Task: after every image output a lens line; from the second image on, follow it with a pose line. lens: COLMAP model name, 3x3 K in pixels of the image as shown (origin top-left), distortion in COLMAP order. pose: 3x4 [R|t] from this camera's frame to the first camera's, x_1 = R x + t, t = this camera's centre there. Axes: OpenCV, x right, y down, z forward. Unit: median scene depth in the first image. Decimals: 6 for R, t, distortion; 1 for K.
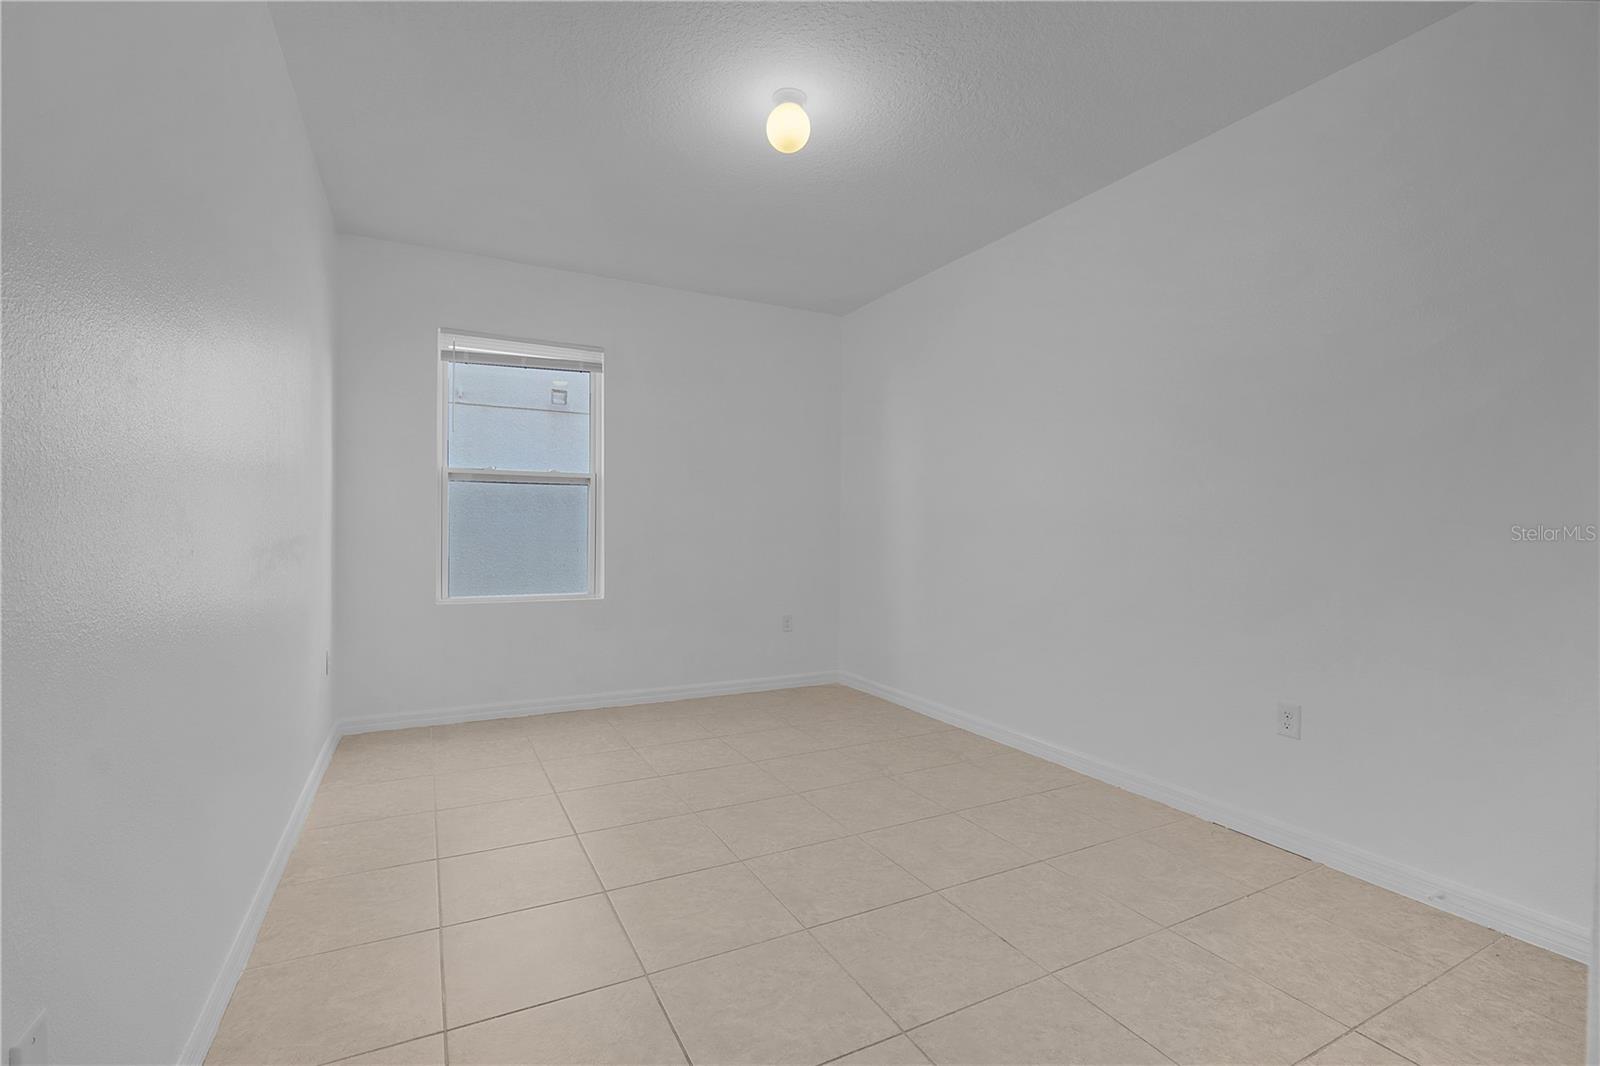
lens RADIAL K [[704.0, 0, 795.3], [0, 704.0, 568.0], [0, 0, 1]] dist [0.002991, 0.000541]
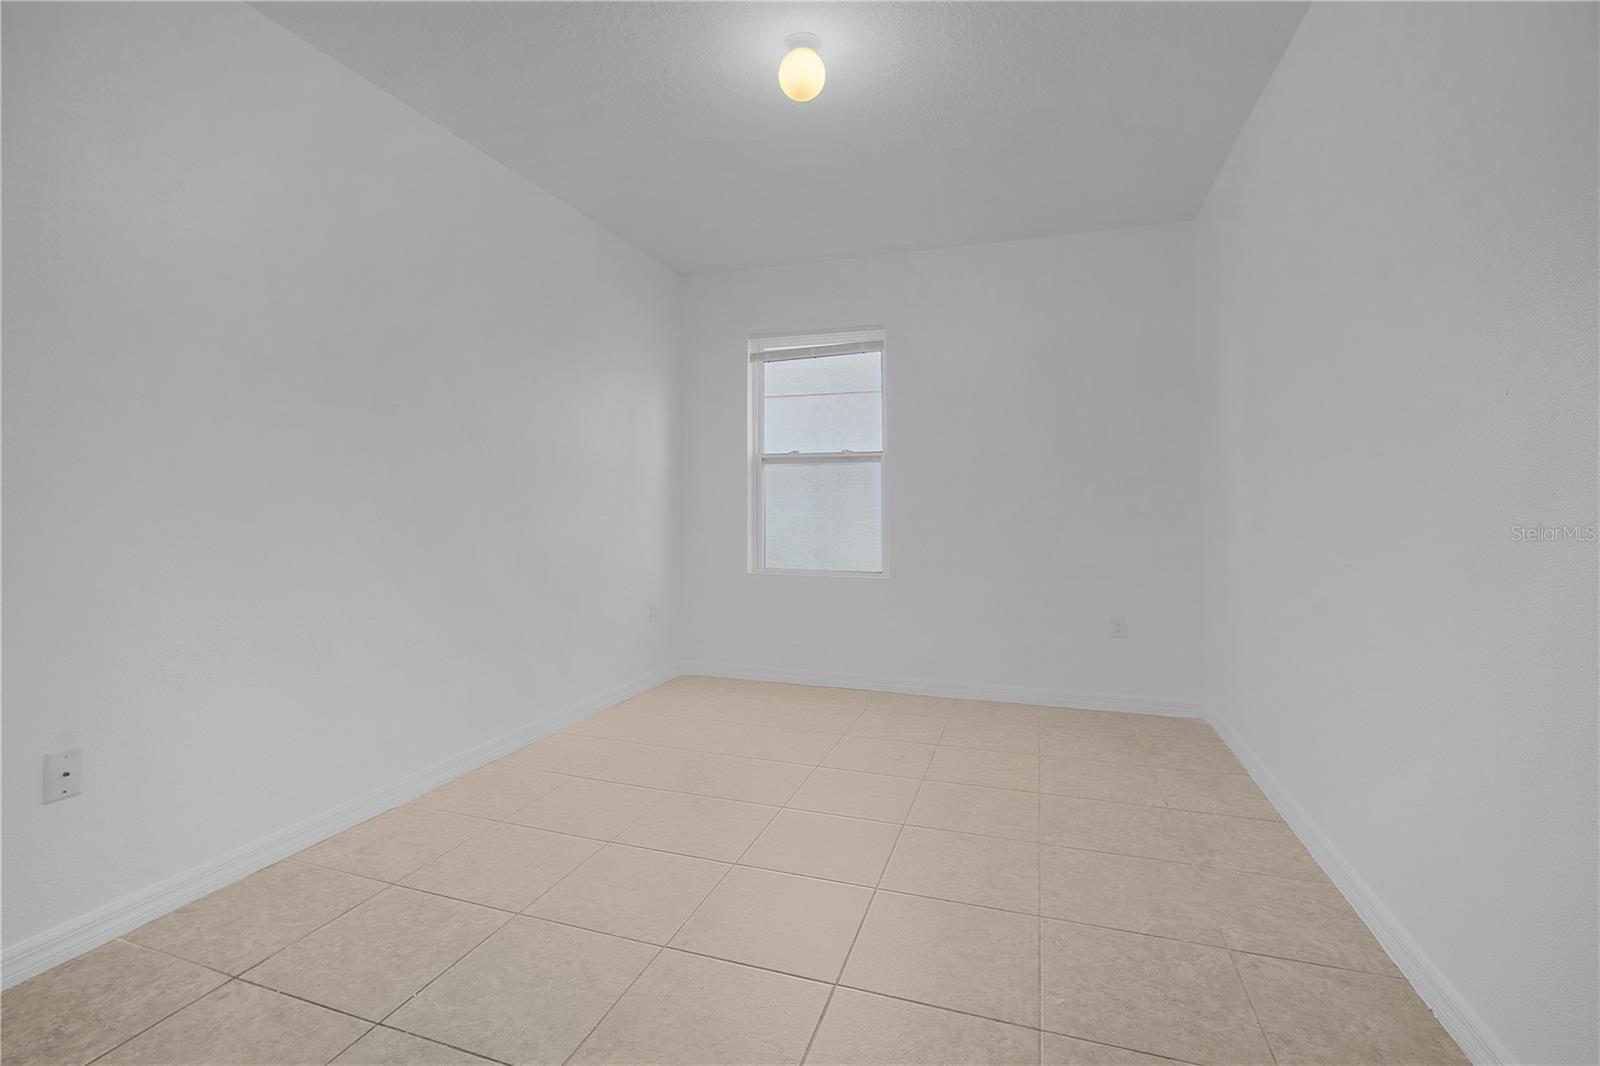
lens RADIAL K [[734.9, 0, 794.4], [0, 734.9, 505.4], [0, 0, 1]] dist [0.000056, -0.000004]
pose [[0.692188, -0.003644, -0.721708, 0.422614], [-0.036717, 0.998515, -0.040256, -0.012133], [0.720783, 0.054364, 0.691026, 0.224706]]
